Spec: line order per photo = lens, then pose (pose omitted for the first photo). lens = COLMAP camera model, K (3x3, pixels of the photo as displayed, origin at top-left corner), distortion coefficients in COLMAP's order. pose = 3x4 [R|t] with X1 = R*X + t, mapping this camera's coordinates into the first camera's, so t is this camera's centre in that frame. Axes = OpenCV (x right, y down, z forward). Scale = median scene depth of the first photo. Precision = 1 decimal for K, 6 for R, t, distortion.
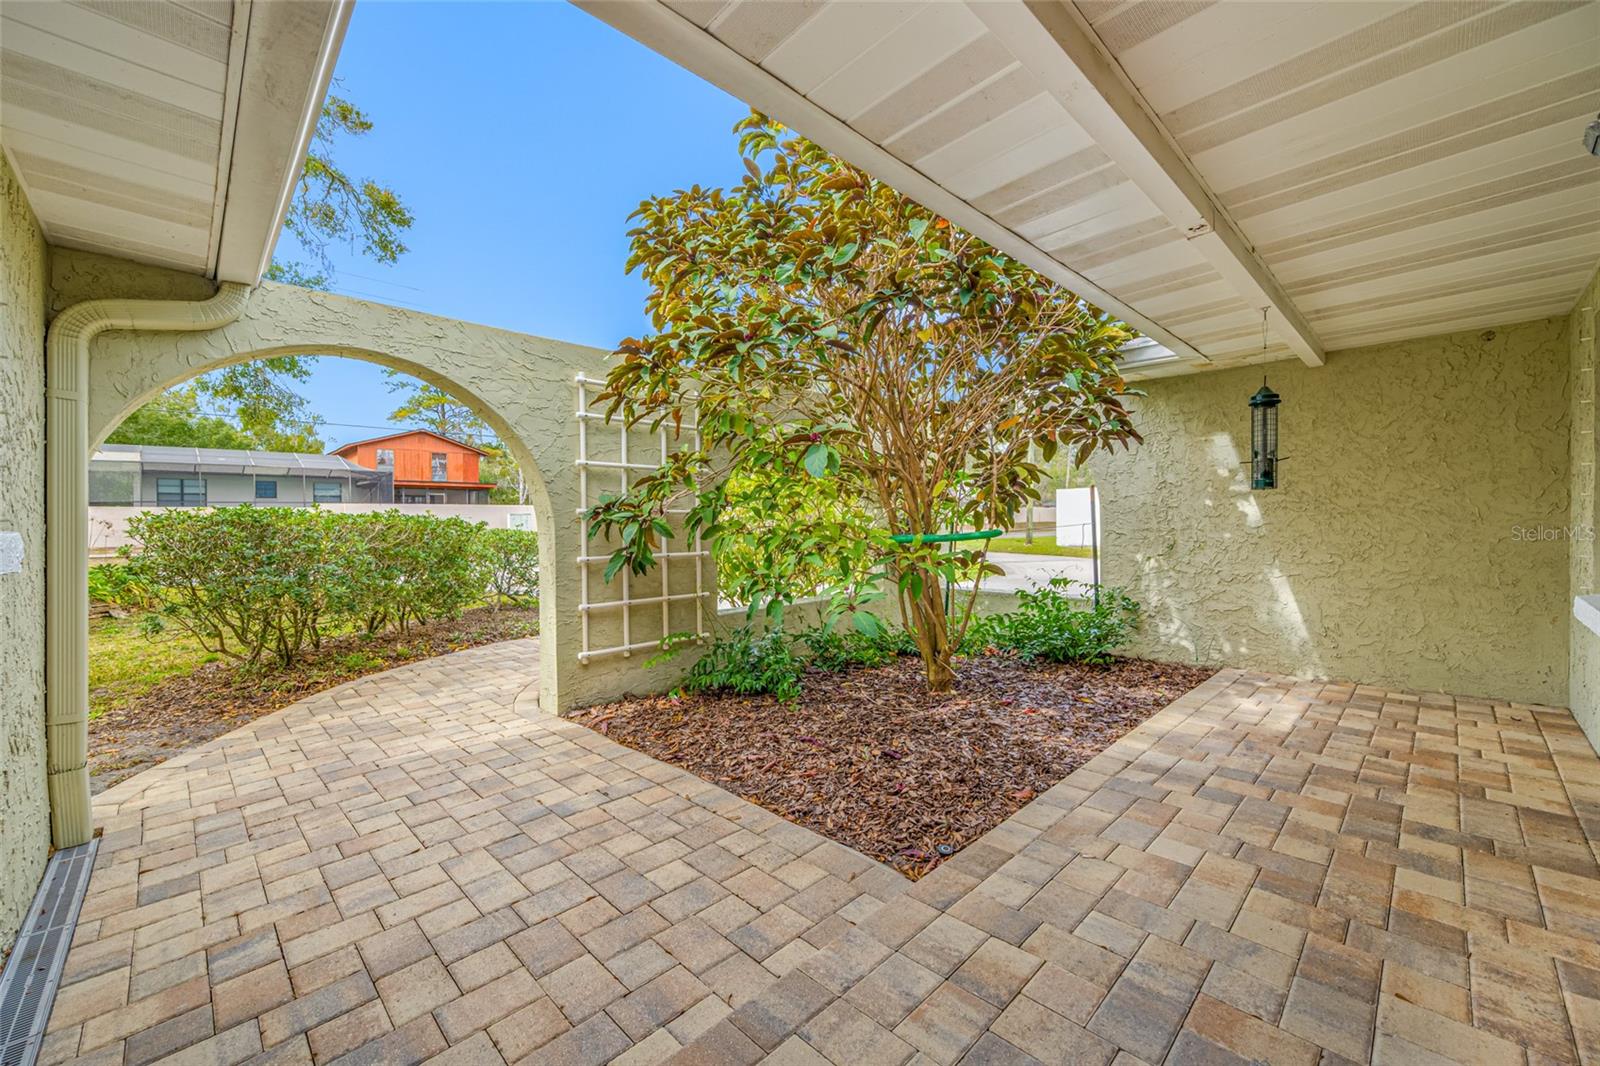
lens RADIAL K [[630.8, 0, 802.3], [0, 630.8, 532.4], [0, 0, 1]] dist [-0.001048, -0.000029]
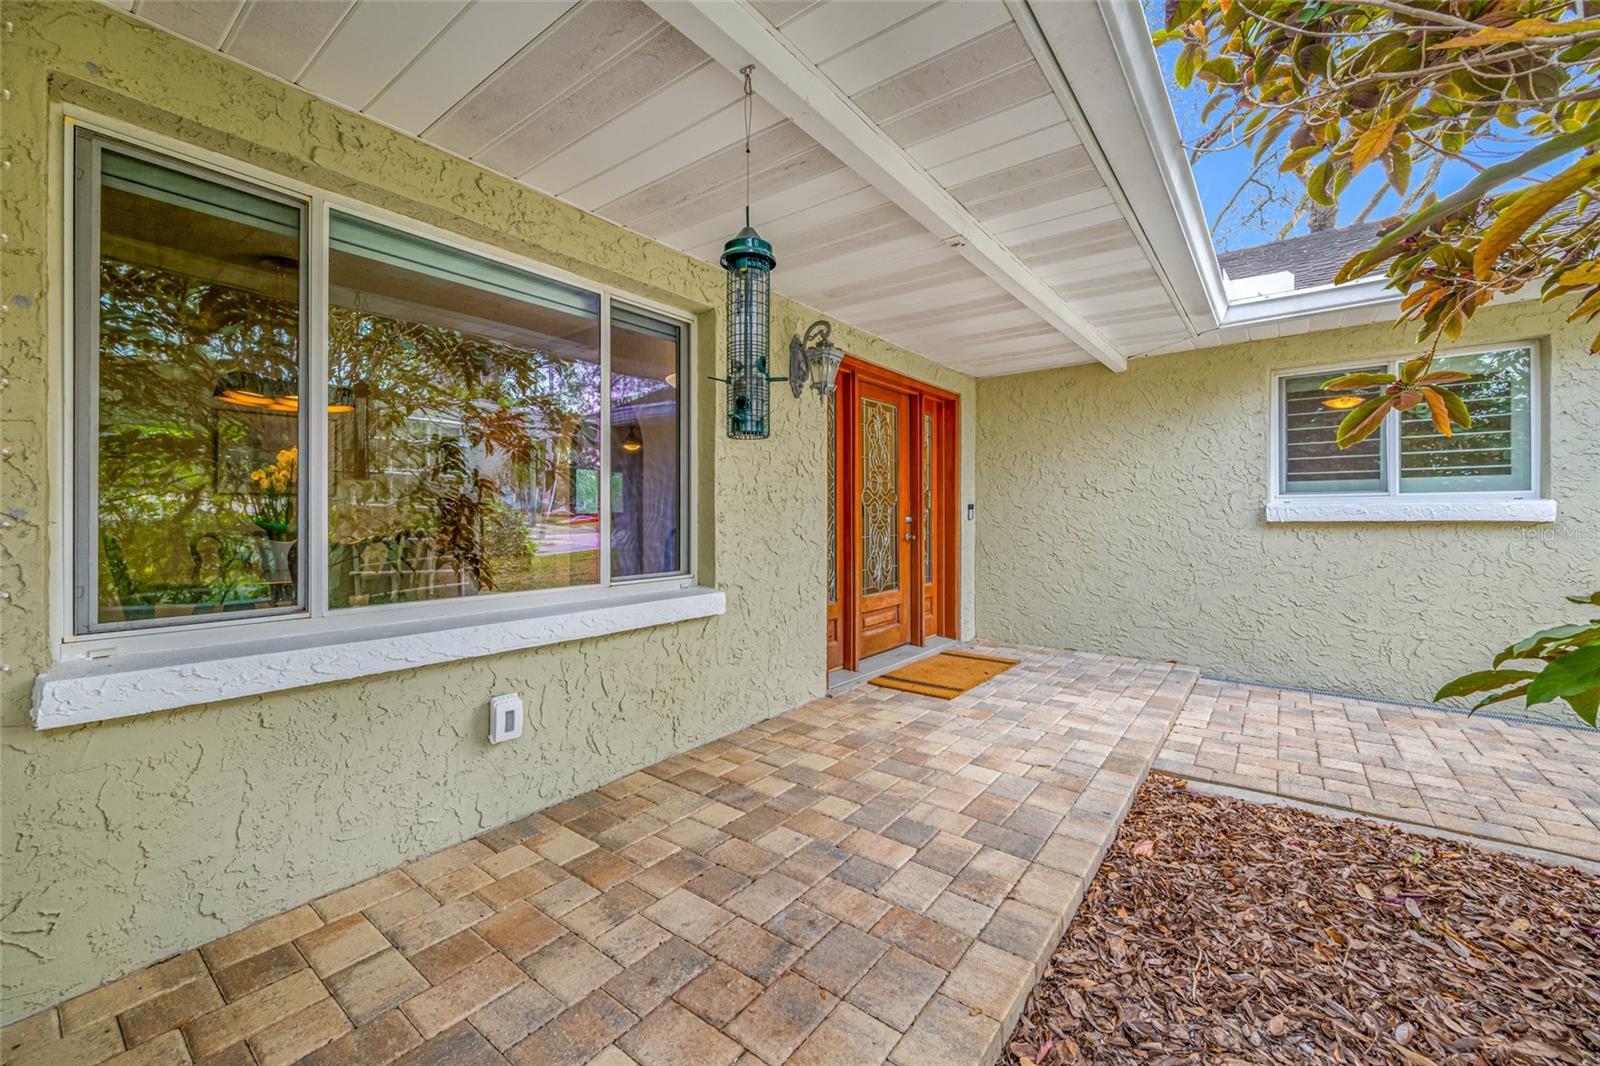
lens RADIAL K [[636.7, 0, 802.0], [0, 636.7, 514.4], [0, 0, 1]] dist [0.000517, 0.000112]
pose [[-0.989992, 0.016262, -0.140181, 0.994256], [0.015038, 0.999839, 0.009785, -0.011304], [0.140318, 0.007579, -0.990078, 1.965597]]
